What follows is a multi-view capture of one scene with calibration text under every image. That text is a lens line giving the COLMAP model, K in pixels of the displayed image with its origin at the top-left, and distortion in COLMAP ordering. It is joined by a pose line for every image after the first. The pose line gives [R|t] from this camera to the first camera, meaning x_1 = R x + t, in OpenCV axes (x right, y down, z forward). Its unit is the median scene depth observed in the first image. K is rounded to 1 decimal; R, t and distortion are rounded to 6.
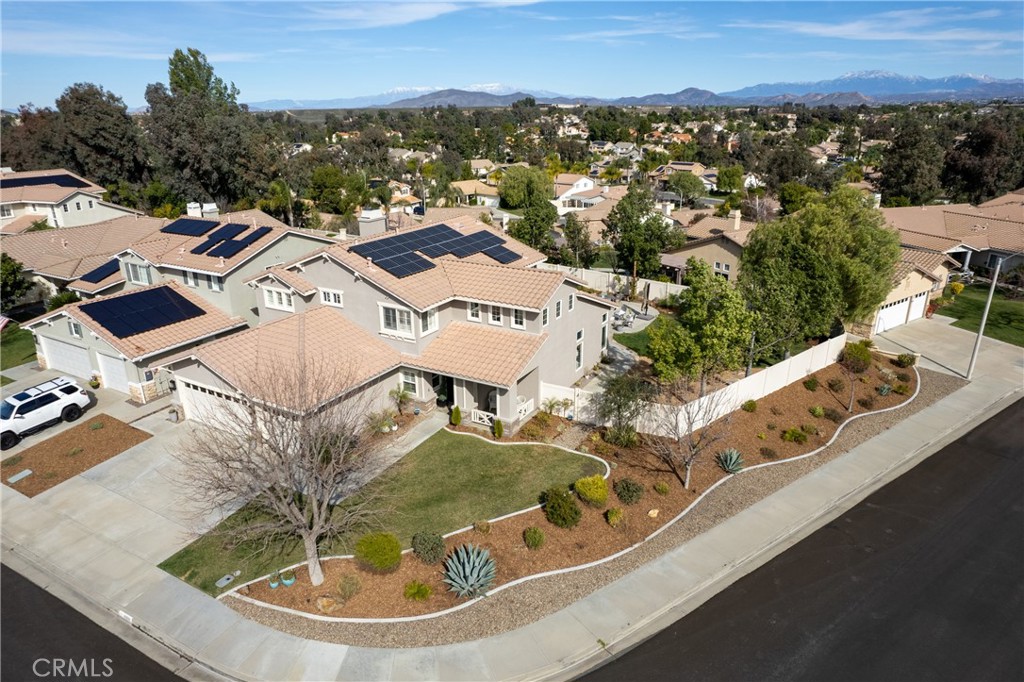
lens RADIAL K [[655.9, 0, 510.7], [0, 655.9, 347.0], [0, 0, 1]] dist [-0.065809, 0.056924]
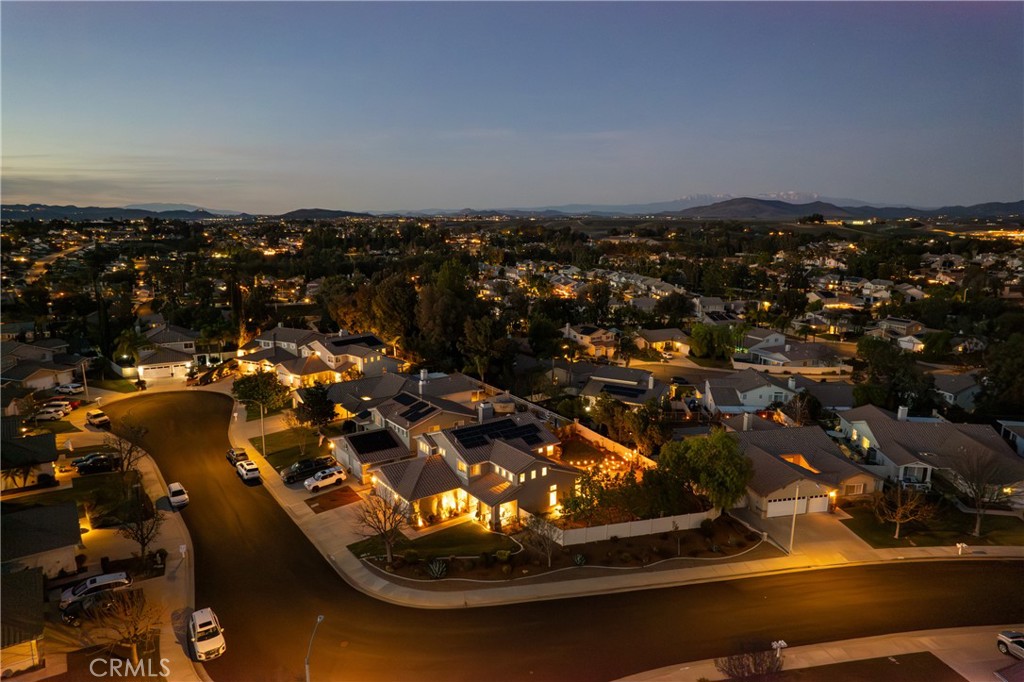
lens RADIAL K [[655.9, 0, 510.7], [0, 655.9, 347.0], [0, 0, 1]] dist [-0.065809, 0.056924]
pose [[0.910116, 0.089770, -0.404511, 0.801113], [-0.149041, 0.981833, -0.117438, -0.197917], [0.386620, 0.167171, 0.906961, -0.985063]]
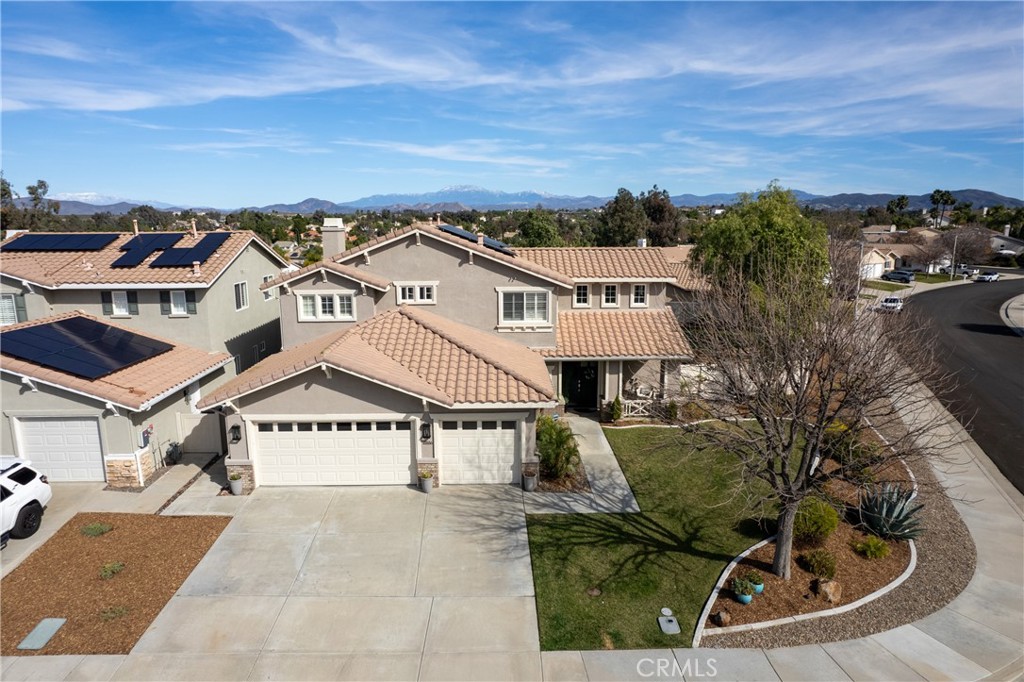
lens RADIAL K [[655.9, 0, 510.7], [0, 655.9, 347.0], [0, 0, 1]] dist [-0.065809, 0.056924]
pose [[0.854395, -0.098008, 0.510298, -0.568631], [0.176702, 0.978326, -0.107955, 0.085817], [-0.488657, 0.182407, 0.853195, 0.307699]]
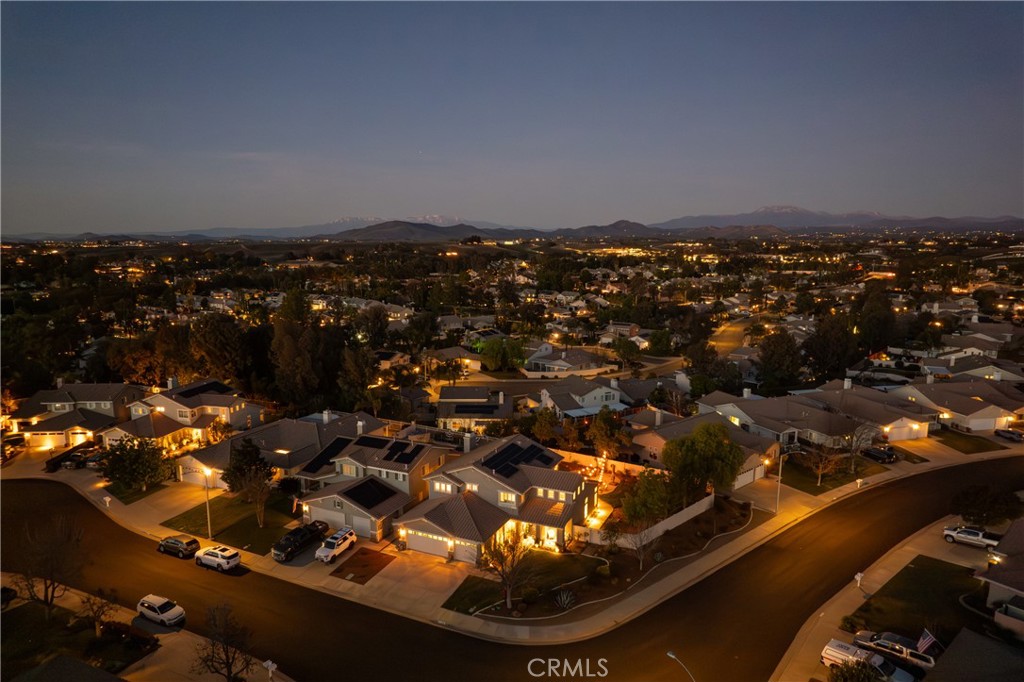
lens RADIAL K [[655.9, 0, 510.7], [0, 655.9, 347.0], [0, 0, 1]] dist [-0.065809, 0.056924]
pose [[0.996180, -0.008397, 0.086918, -0.327084], [0.024264, 0.982786, -0.183148, -0.130179], [-0.083884, 0.184557, 0.979235, -1.161890]]
